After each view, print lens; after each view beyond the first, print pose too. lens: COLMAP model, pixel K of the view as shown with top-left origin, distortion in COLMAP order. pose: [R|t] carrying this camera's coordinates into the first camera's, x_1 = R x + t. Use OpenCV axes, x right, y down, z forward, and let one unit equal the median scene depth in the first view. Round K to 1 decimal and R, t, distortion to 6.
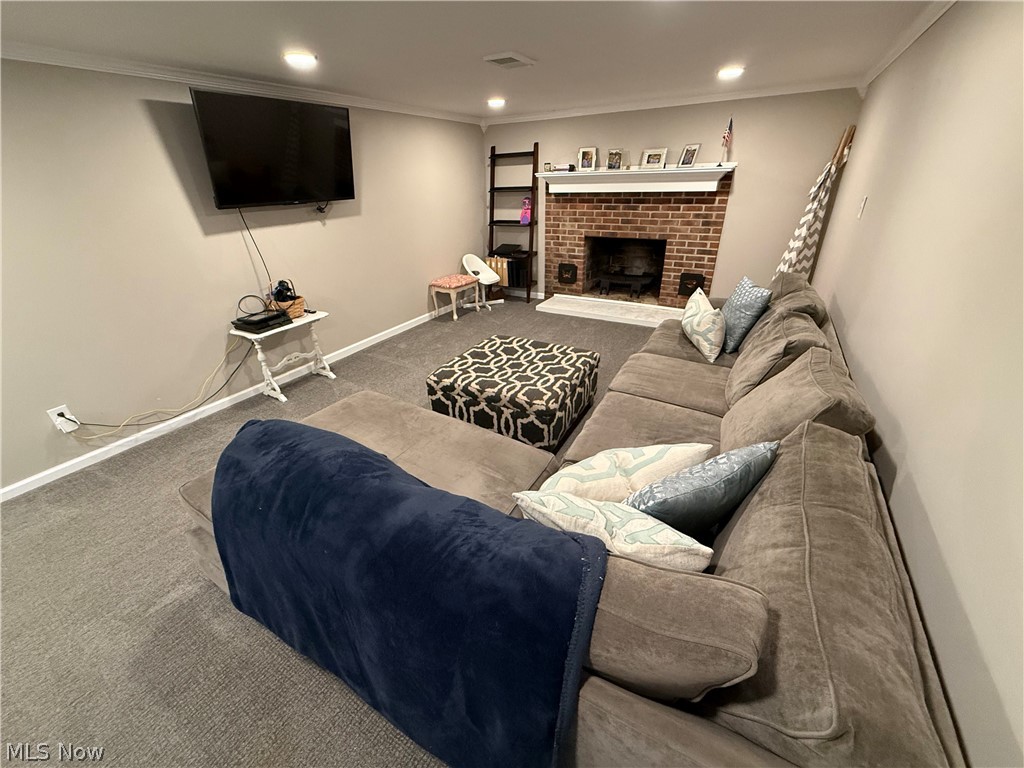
lens RADIAL K [[407.8, 0, 510.3], [0, 407.8, 384.5], [0, 0, 1]] dist [0.000423, 0.000053]
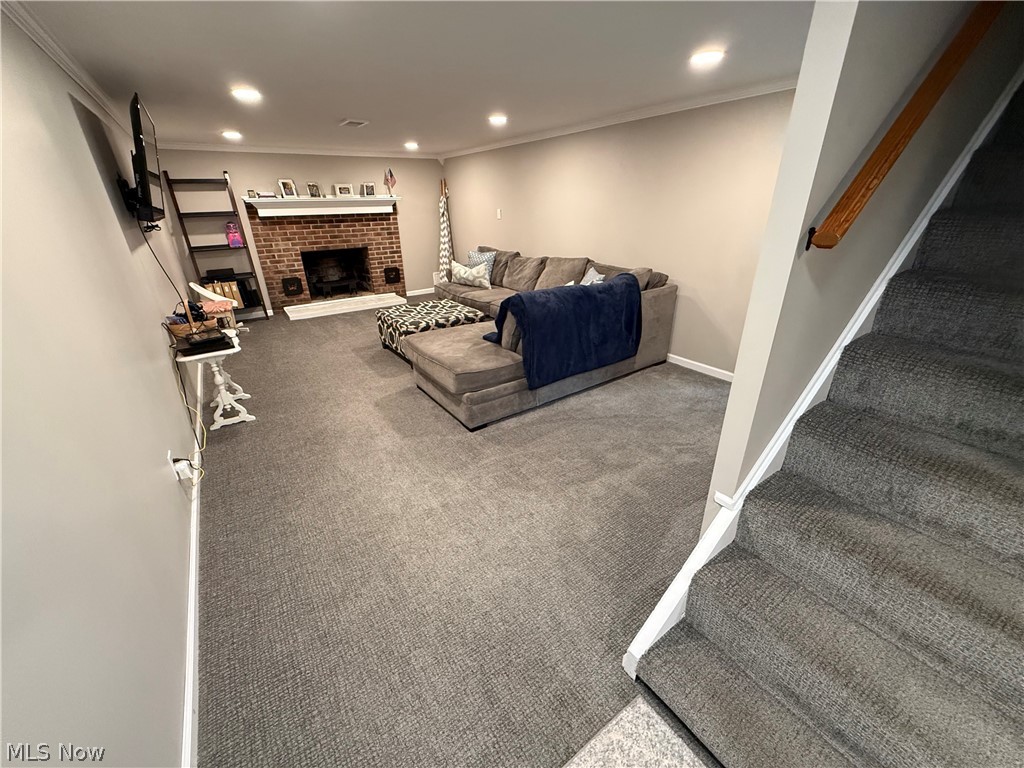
lens RADIAL K [[407.8, 0, 510.3], [0, 407.8, 384.5], [0, 0, 1]] dist [0.000423, 0.000053]
pose [[0.420459, -0.352928, 0.835857, -0.727386], [0.418907, 0.892689, 0.166203, 0.039934], [-0.804818, 0.280265, 0.523183, -0.000772]]
